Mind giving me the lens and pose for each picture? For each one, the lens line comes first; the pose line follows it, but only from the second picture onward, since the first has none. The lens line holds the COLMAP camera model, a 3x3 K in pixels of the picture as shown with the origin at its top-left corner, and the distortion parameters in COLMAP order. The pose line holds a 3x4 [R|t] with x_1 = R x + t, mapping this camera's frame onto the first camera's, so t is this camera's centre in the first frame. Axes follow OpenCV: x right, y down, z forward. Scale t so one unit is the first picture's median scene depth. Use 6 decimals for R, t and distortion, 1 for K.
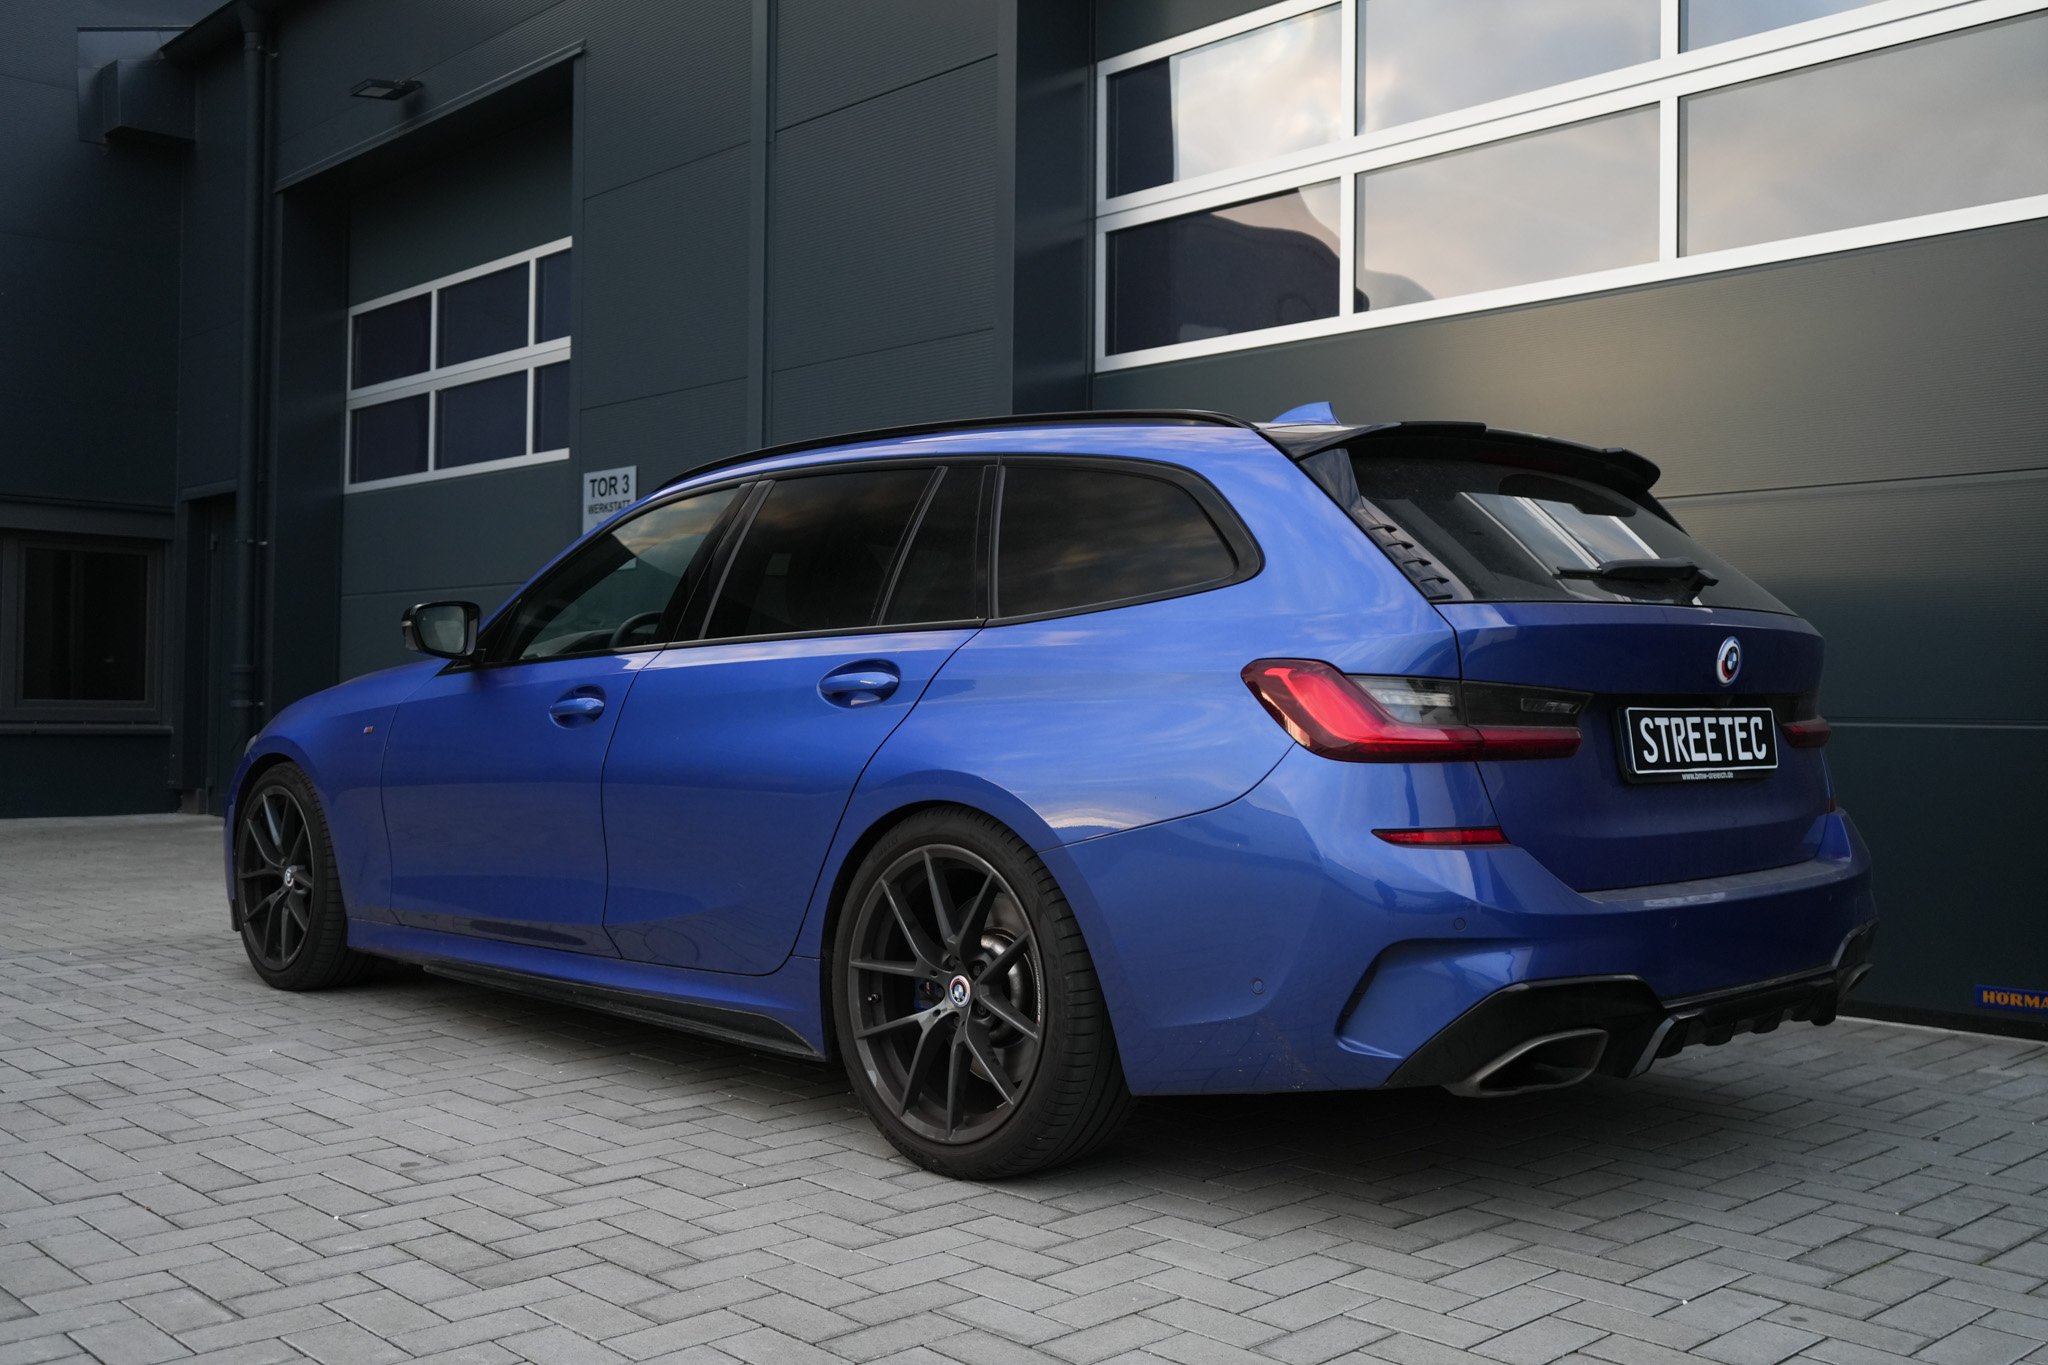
lens RADIAL K [[1919.7, 0, 953.8], [0, 1919.7, 685.6], [0, 0, 1]] dist [0.003503, 0.001958]
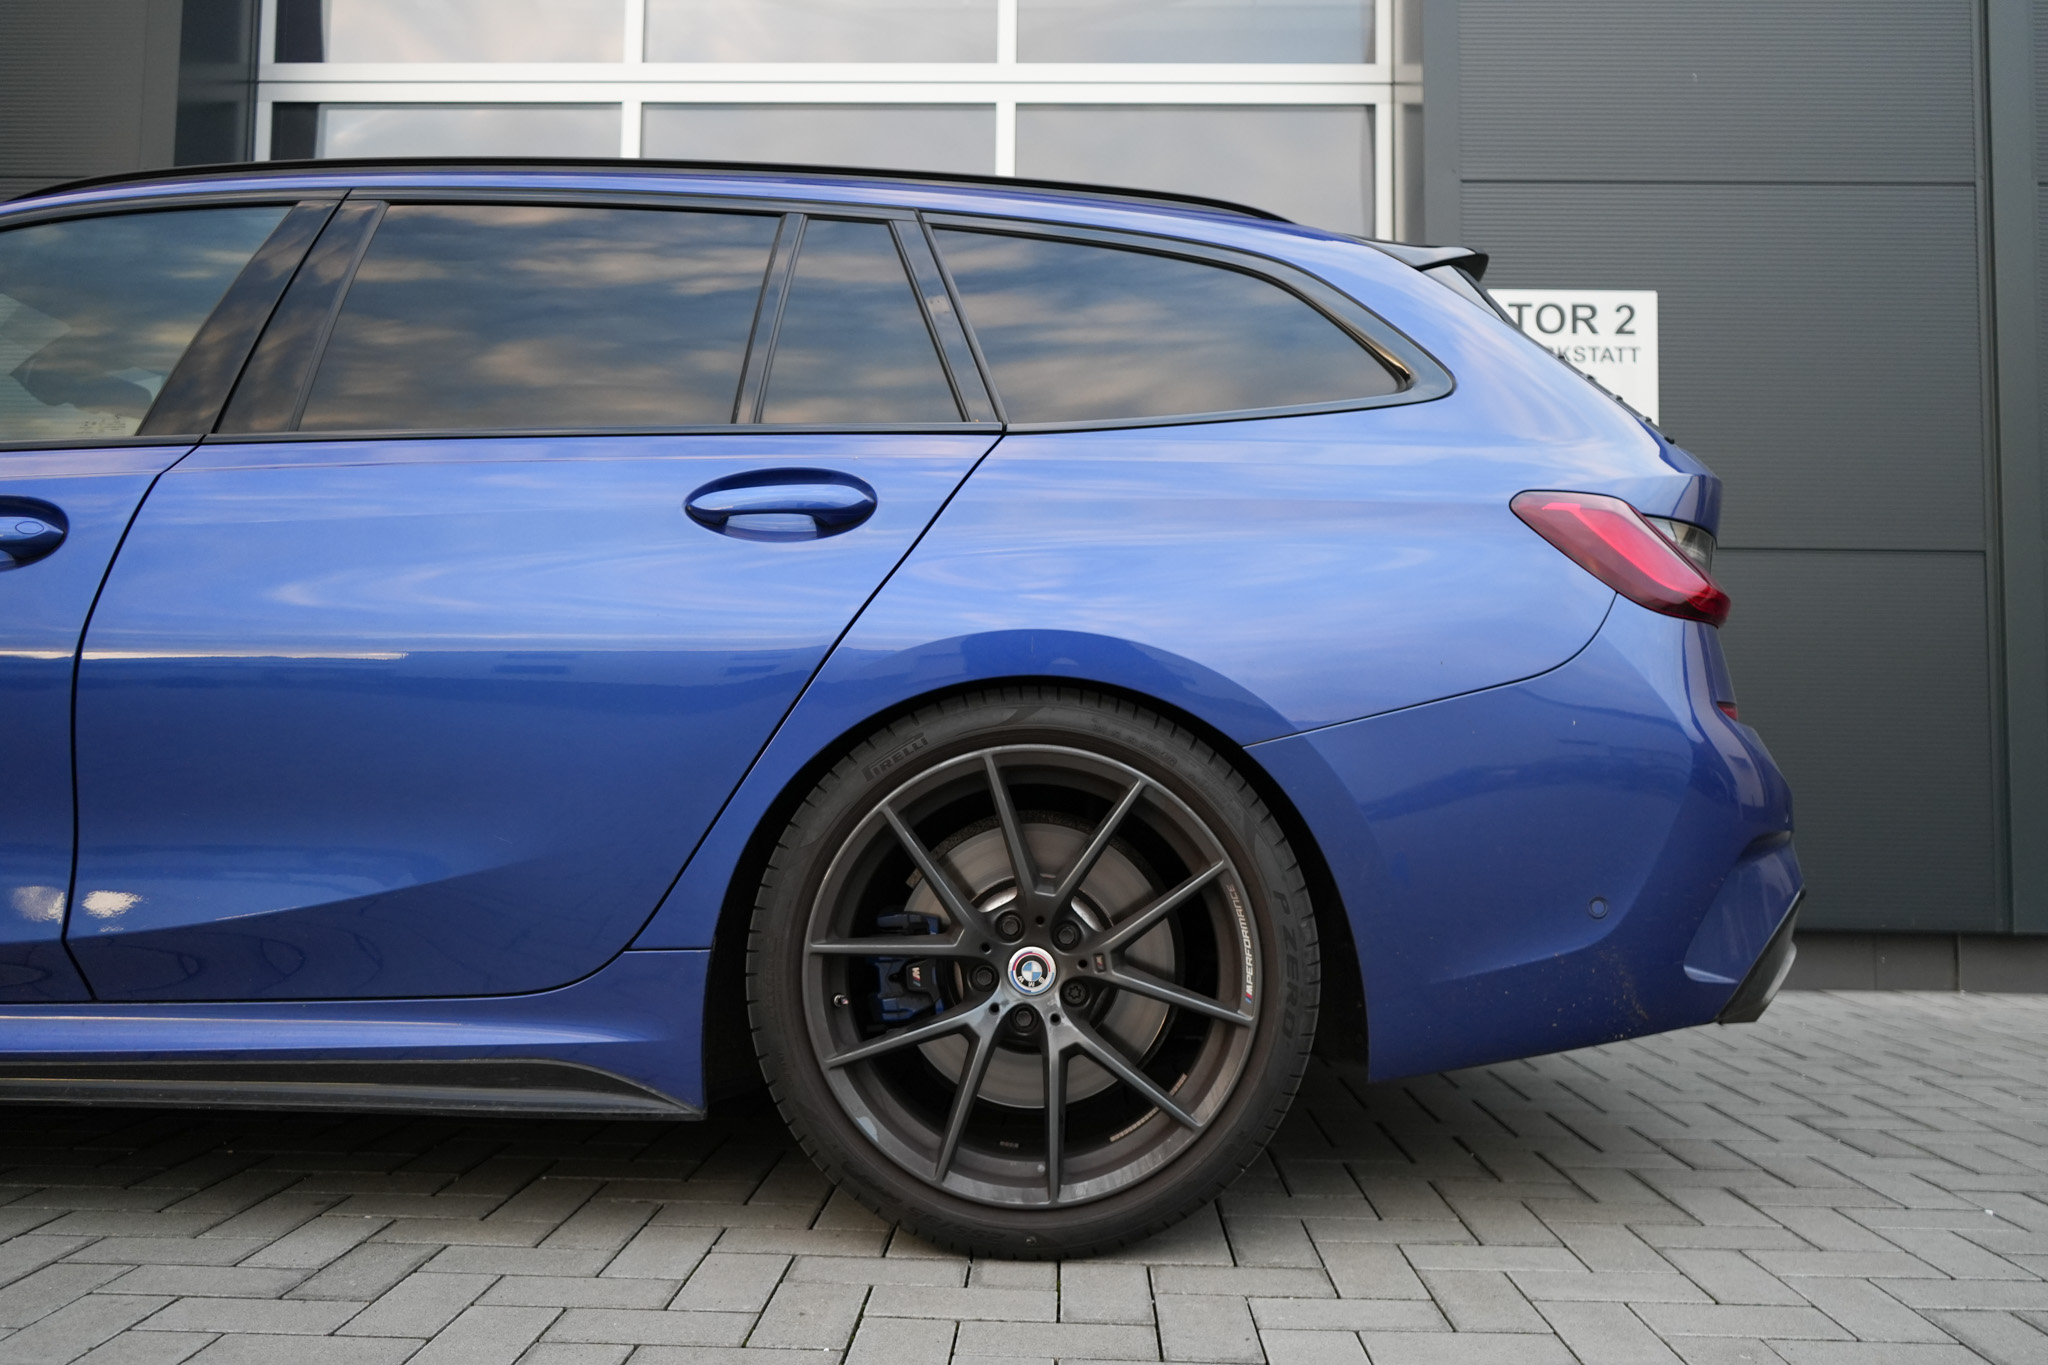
lens RADIAL K [[1659.3, 0, 1000.9], [0, 1659.3, 678.4], [0, 0, 1]] dist [-0.022819, -0.001474]
pose [[0.701441, 0.048517, 0.711074, -0.394077], [-0.017557, 0.998554, -0.050813, 0.085463], [-0.712511, 0.023159, 0.701278, 0.587099]]
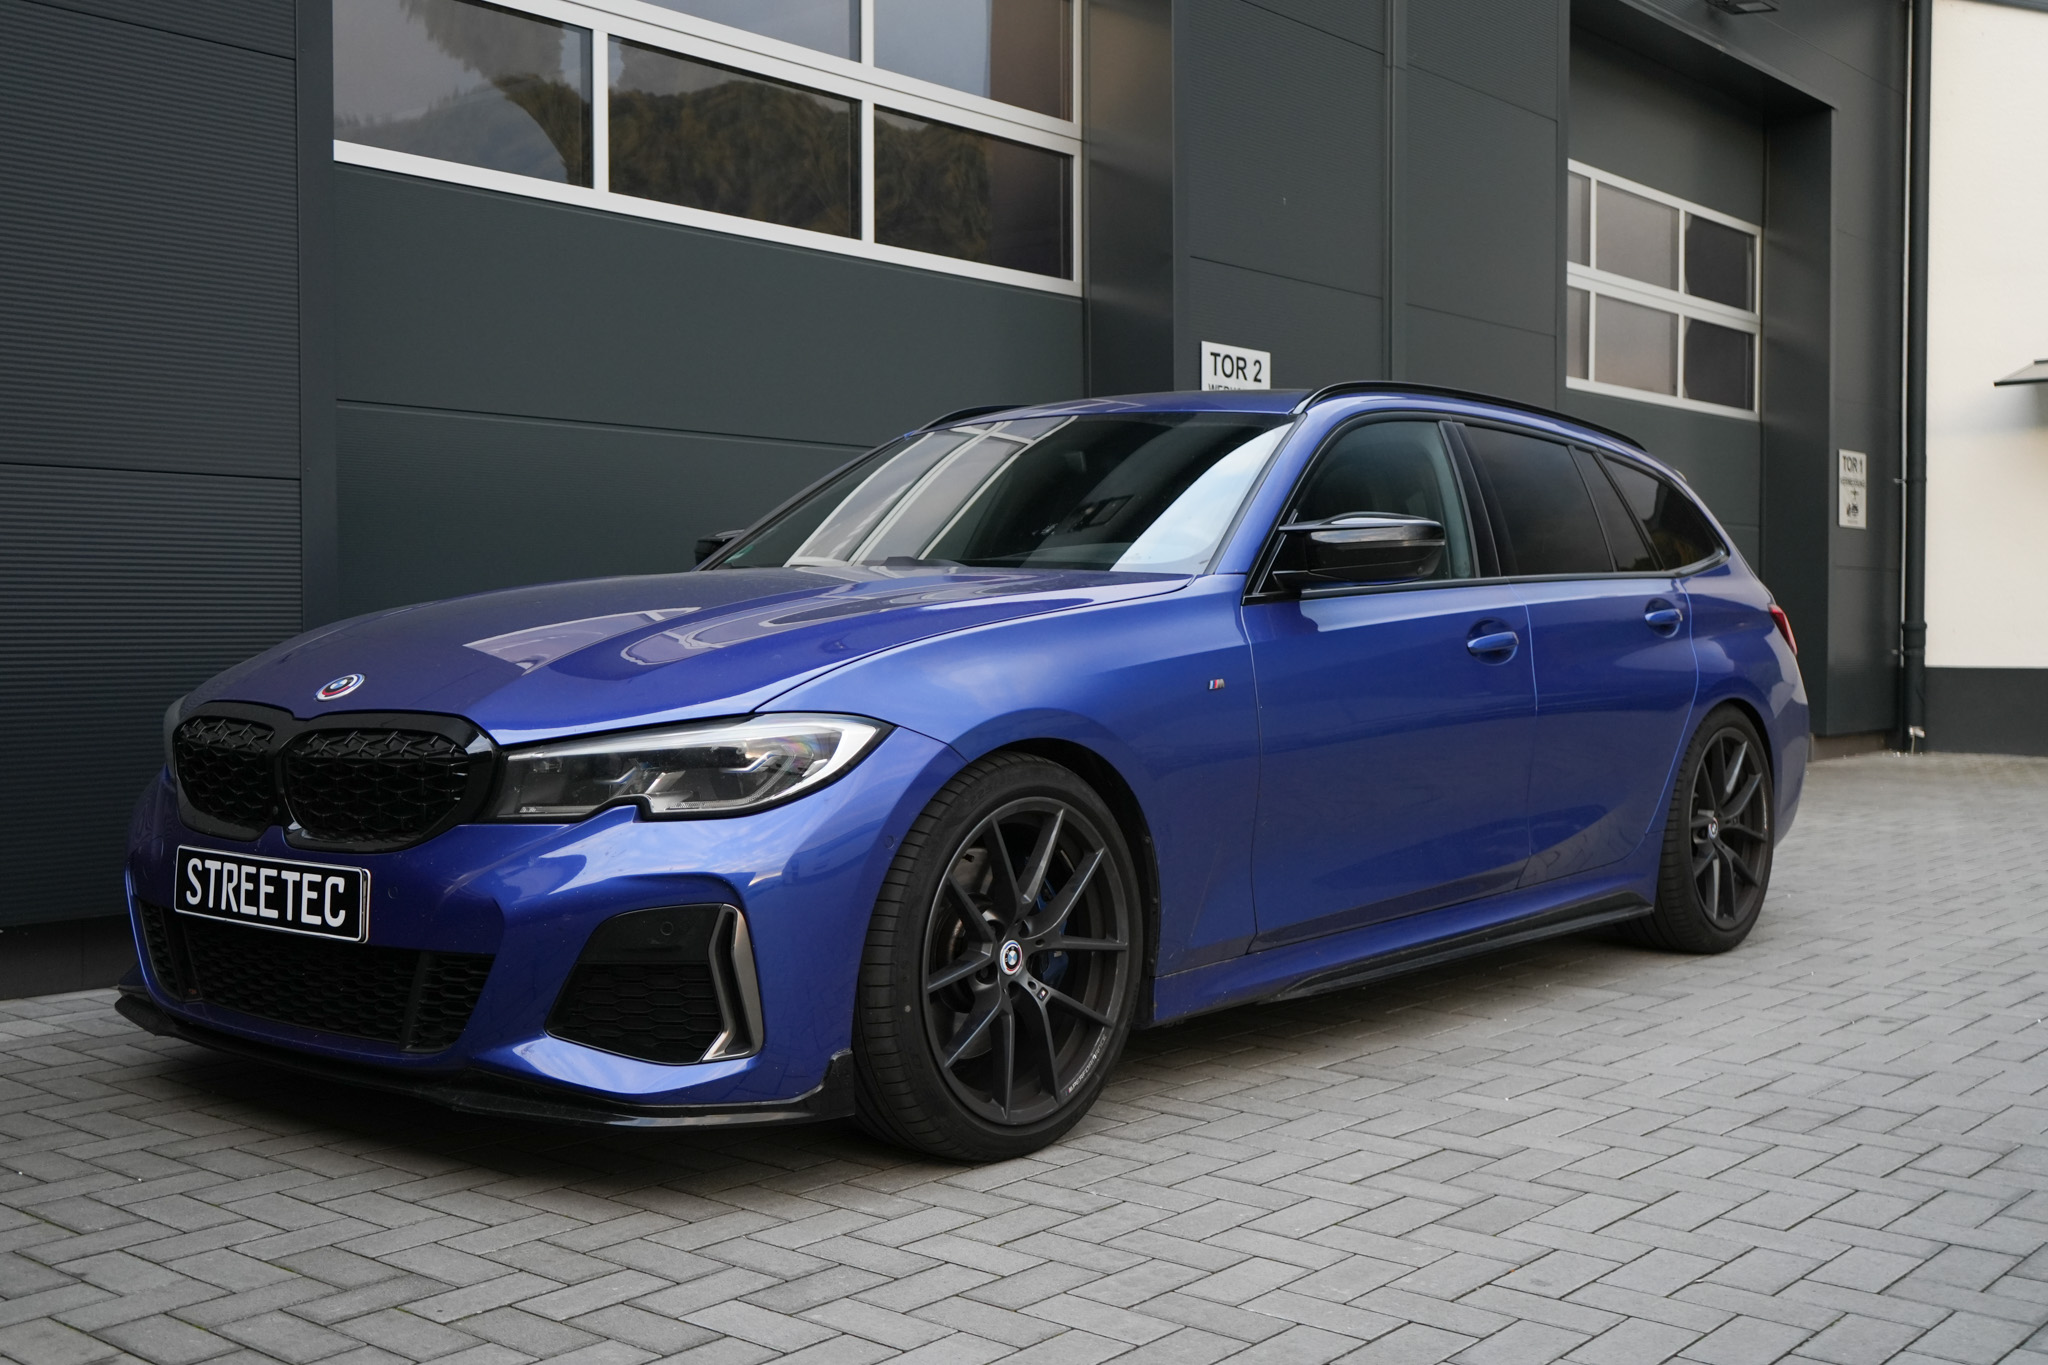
lens RADIAL K [[2202.6, 0, 1032.6], [0, 2202.6, 688.1], [0, 0, 1]] dist [0.011680, -0.002264]
pose [[-0.141983, -0.040038, 0.989059, -1.537991], [-0.011678, 0.999180, 0.038771, -0.006140], [-0.989800, -0.006045, -0.142334, 1.716507]]
